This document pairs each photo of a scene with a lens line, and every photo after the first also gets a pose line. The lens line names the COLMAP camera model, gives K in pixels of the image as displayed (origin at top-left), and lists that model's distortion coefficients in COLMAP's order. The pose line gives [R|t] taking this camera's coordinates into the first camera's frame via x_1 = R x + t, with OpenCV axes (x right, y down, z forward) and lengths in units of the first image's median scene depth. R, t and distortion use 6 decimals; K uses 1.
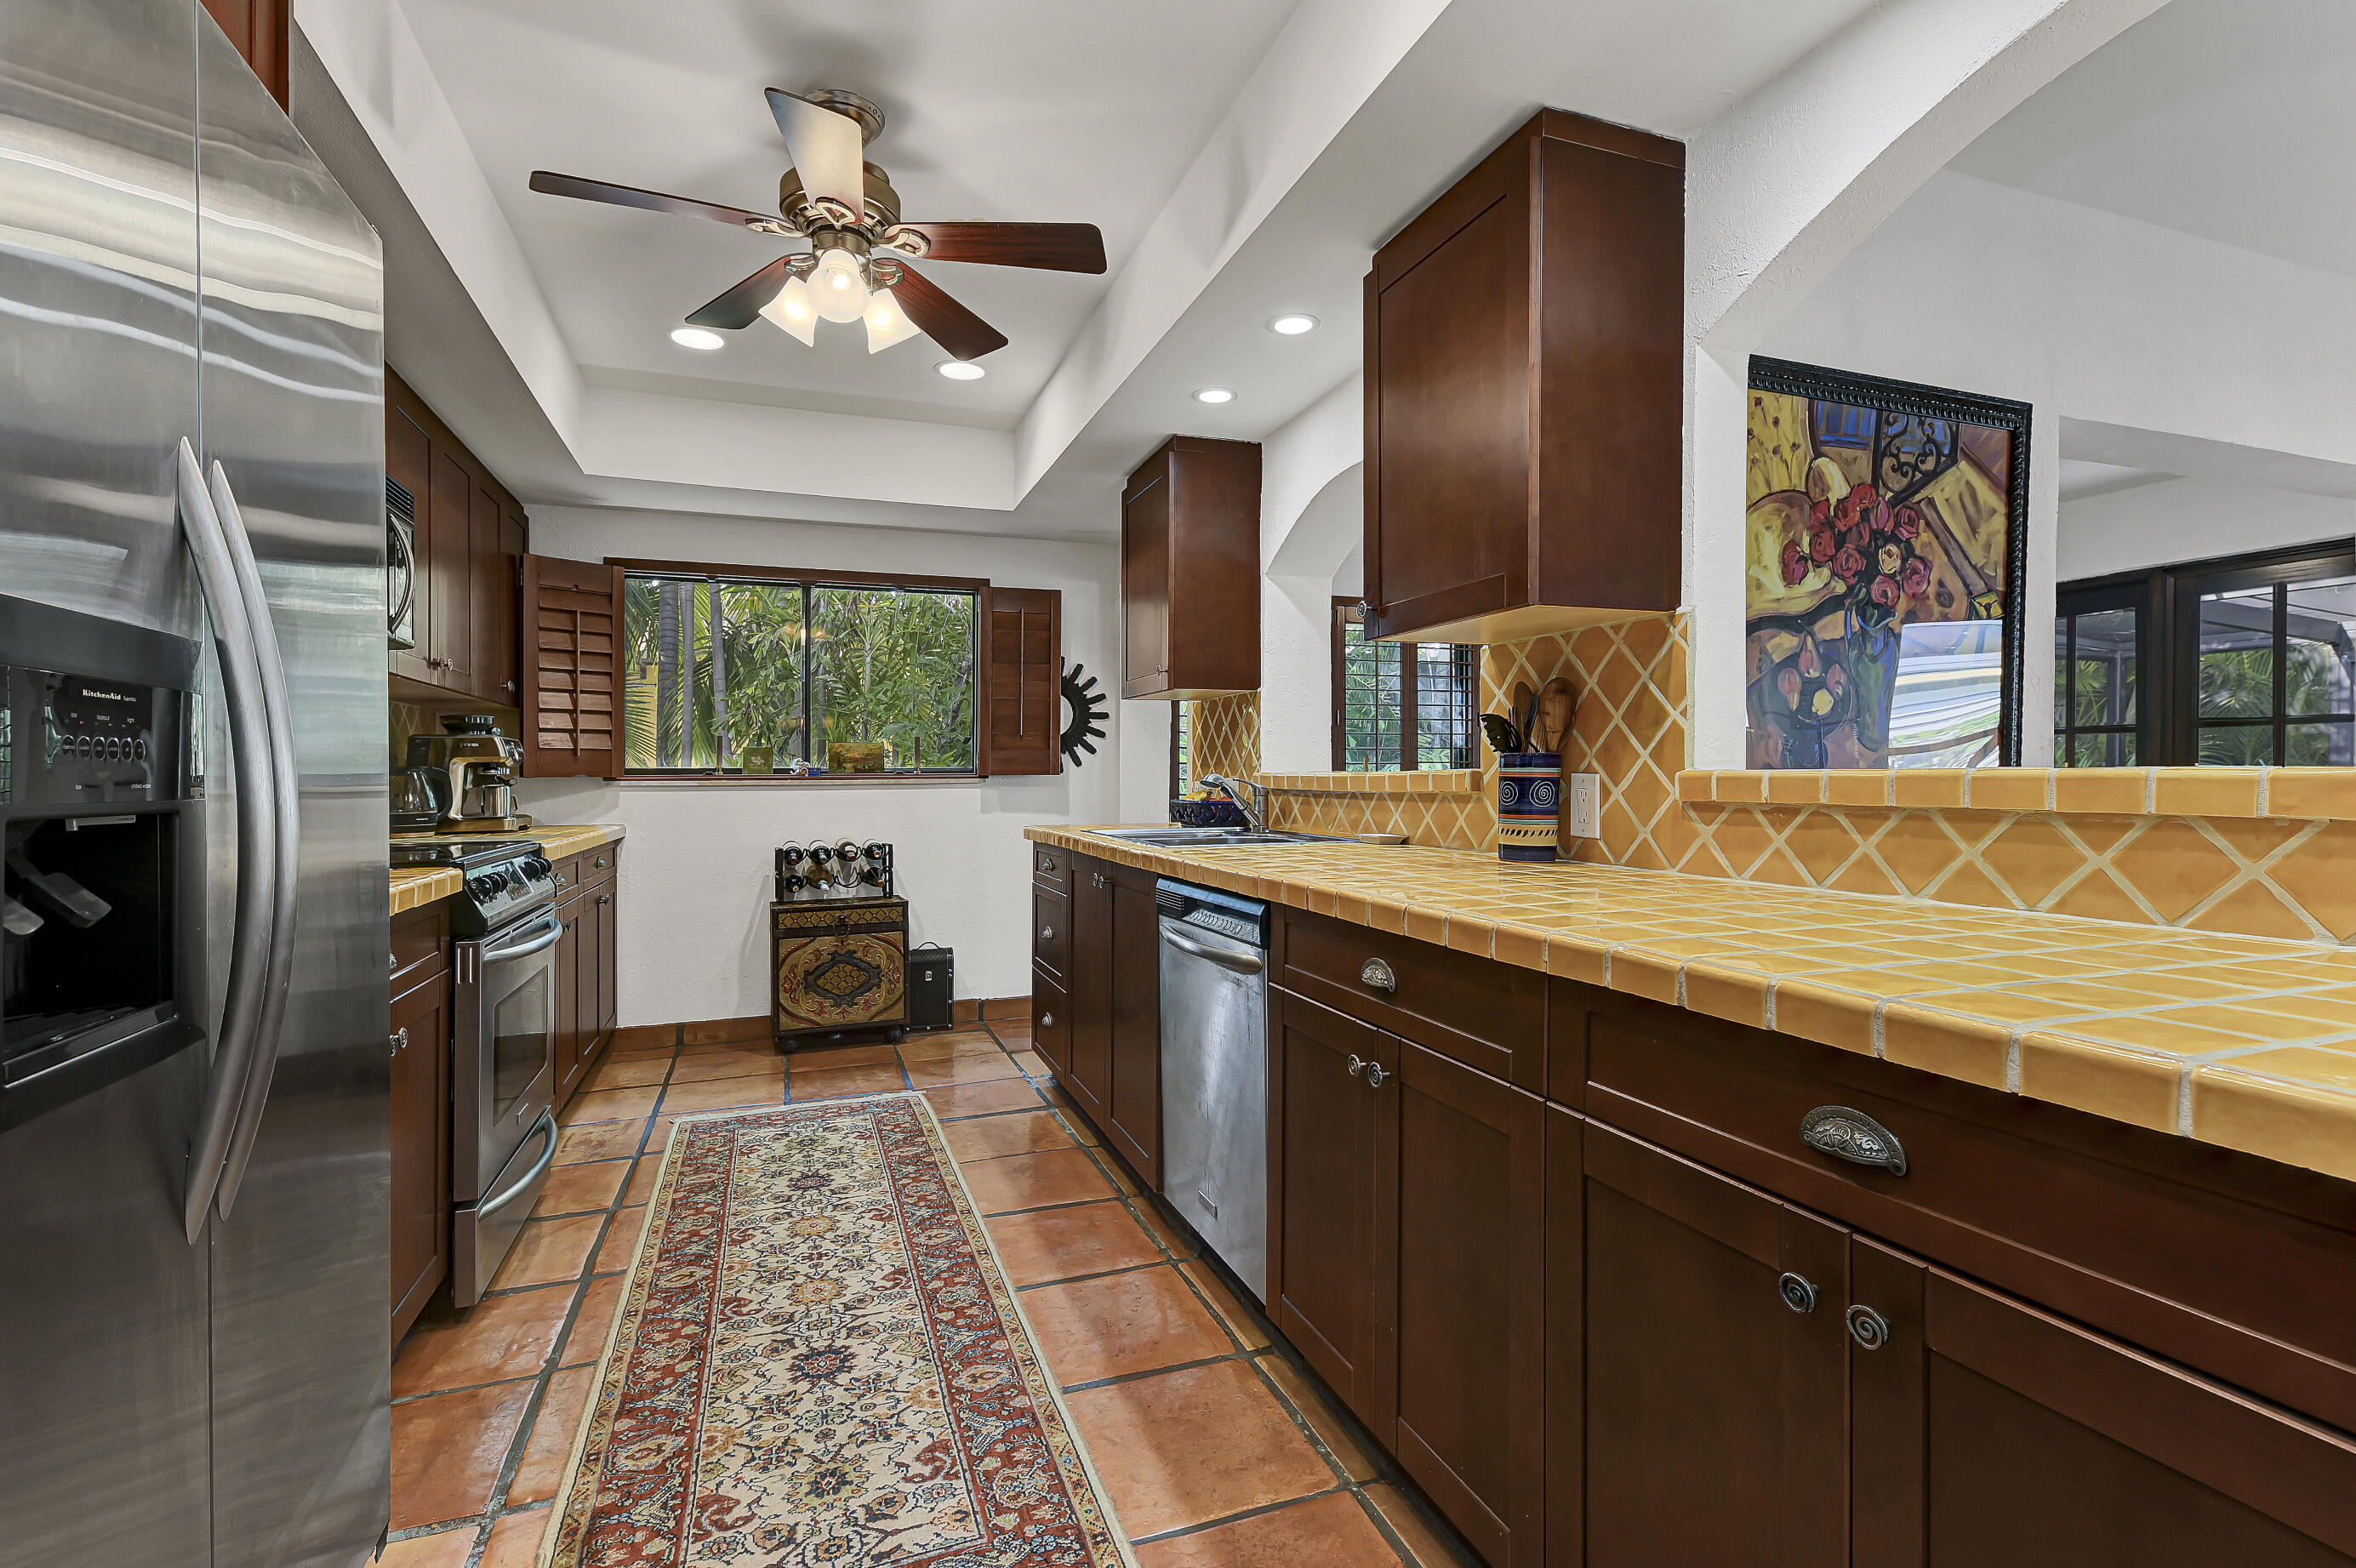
lens RADIAL K [[1074.3, 0, 1178.0], [0, 1074.3, 784.0], [0, 0, 1]] dist [0.000550, 0.000057]
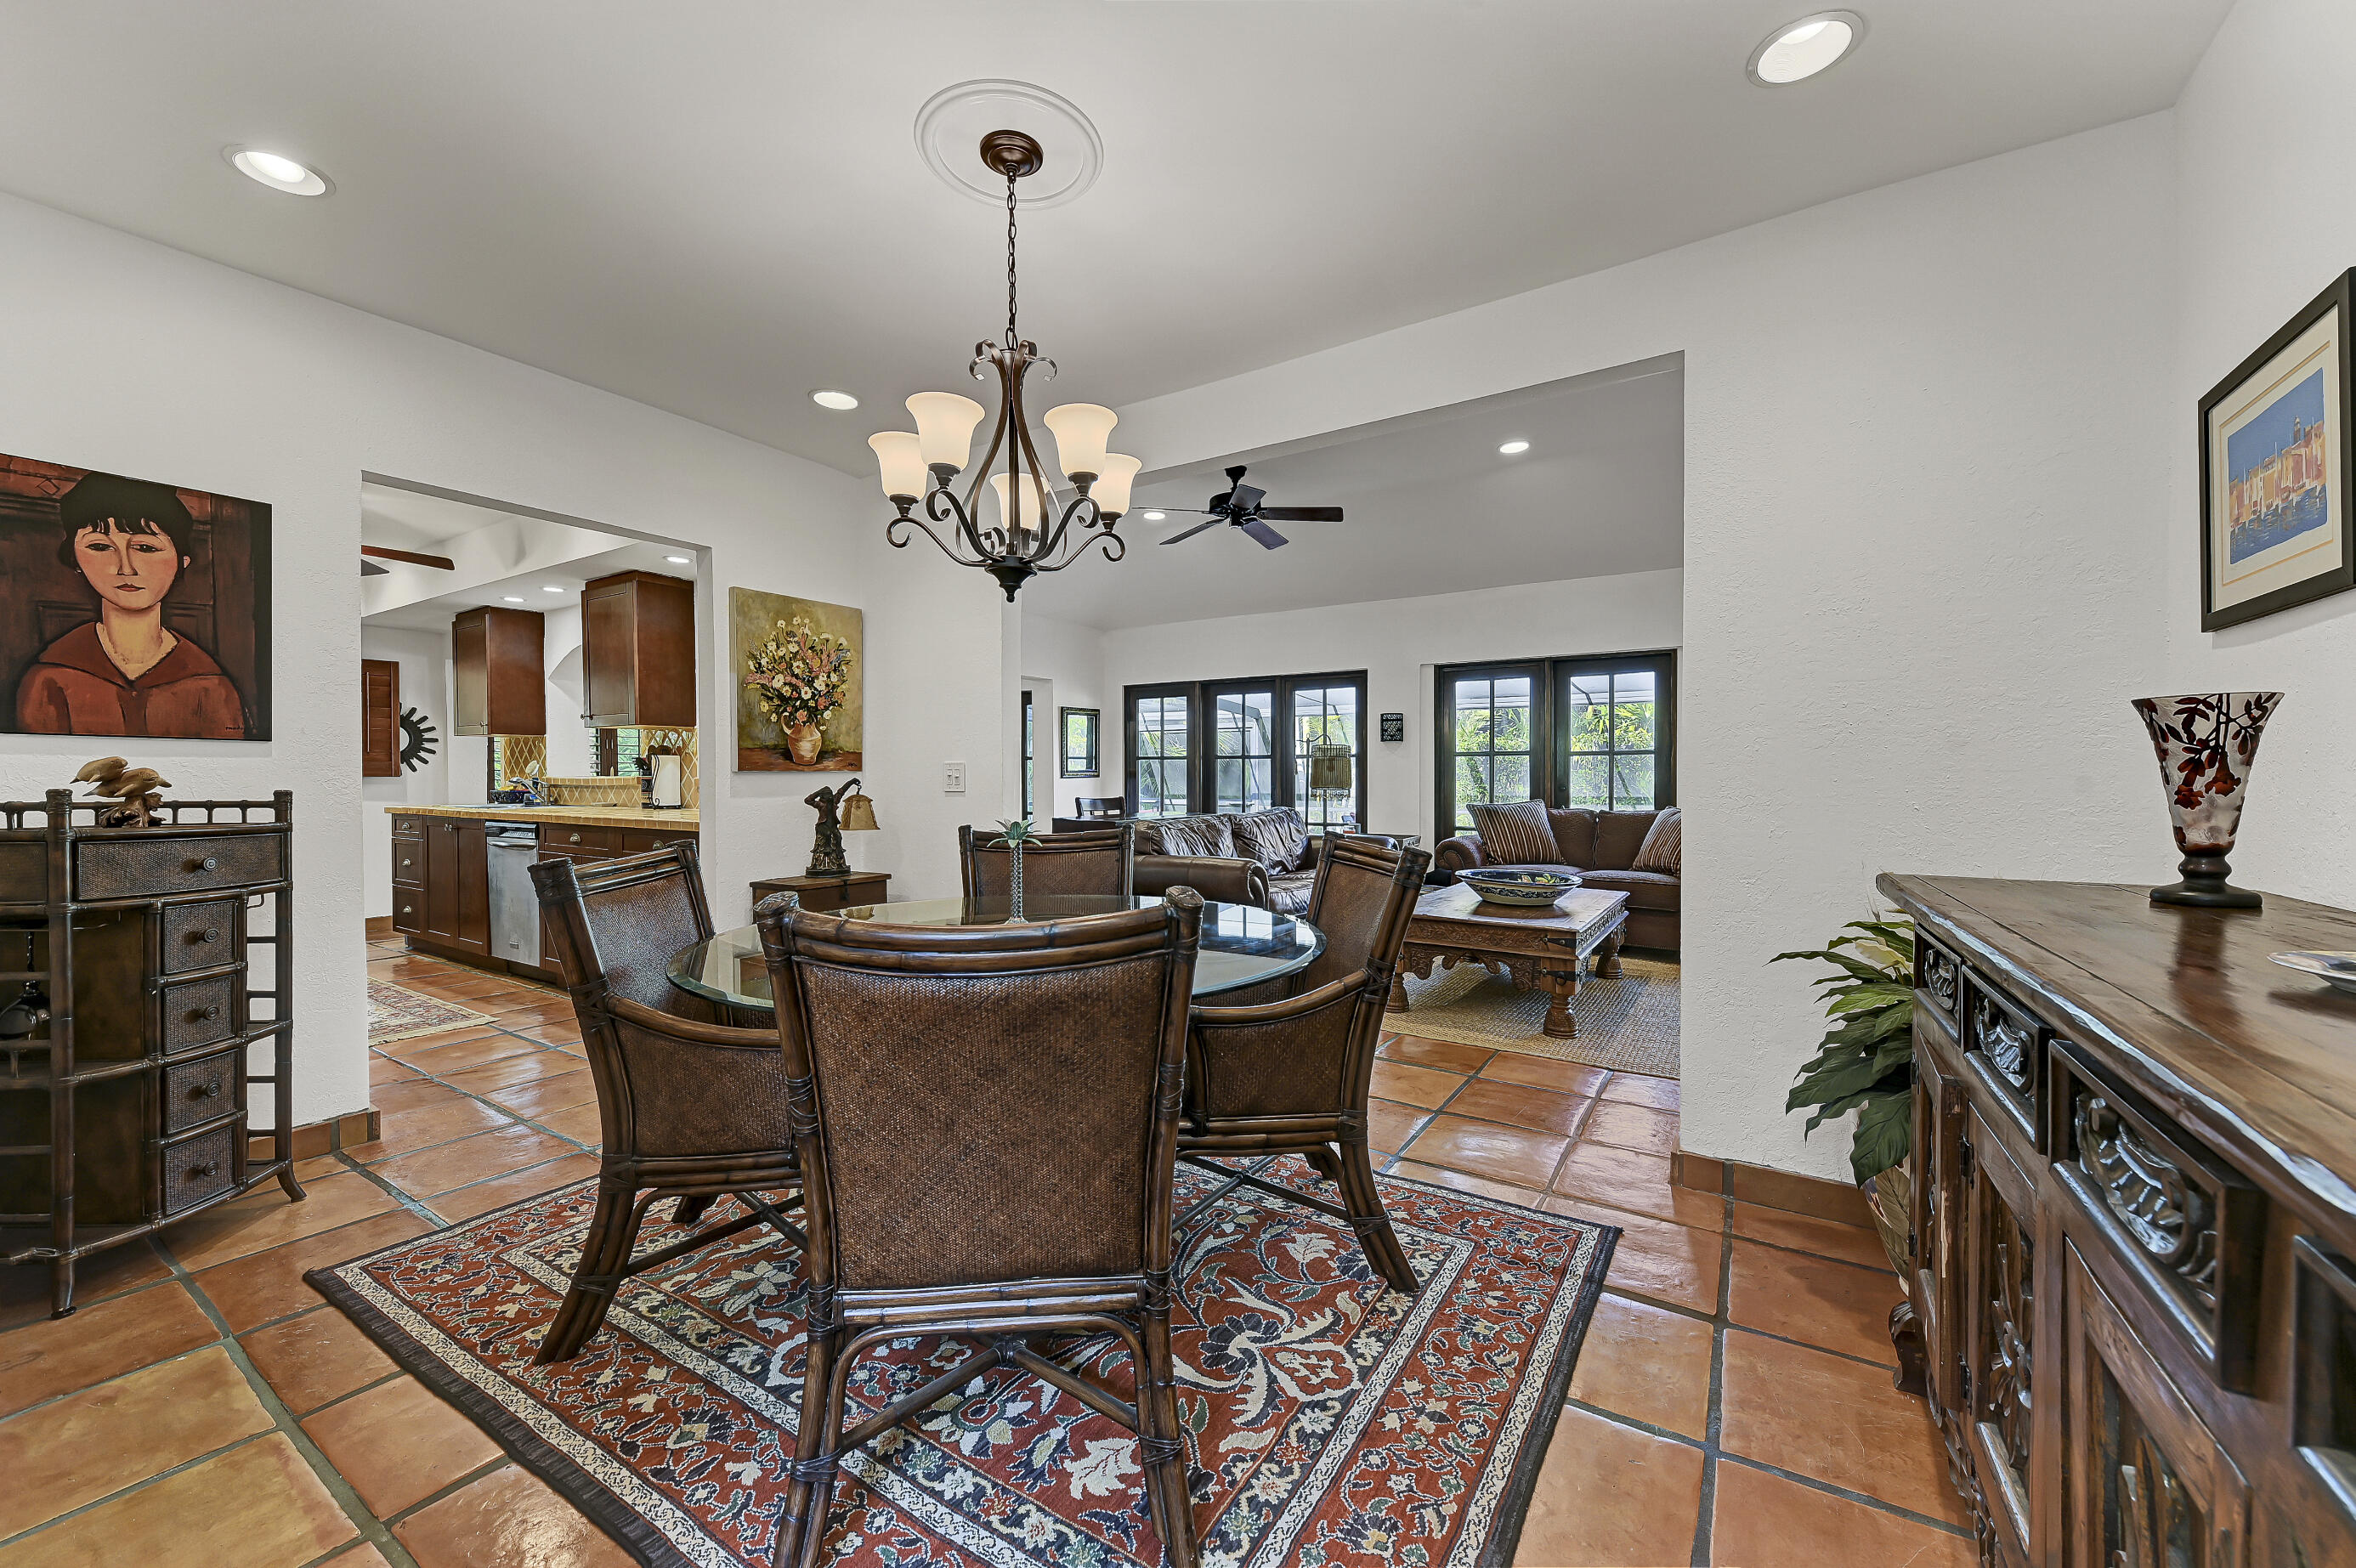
lens RADIAL K [[911.8, 0, 1178.4], [0, 911.8, 799.7], [0, 0, 1]] dist [0.020173, -0.000003]
pose [[0.800108, -0.011607, 0.599744, -0.011994], [0.001147, 0.999841, 0.017820, 0.003684], [-0.599855, -0.013571, 0.799993, -1.169155]]
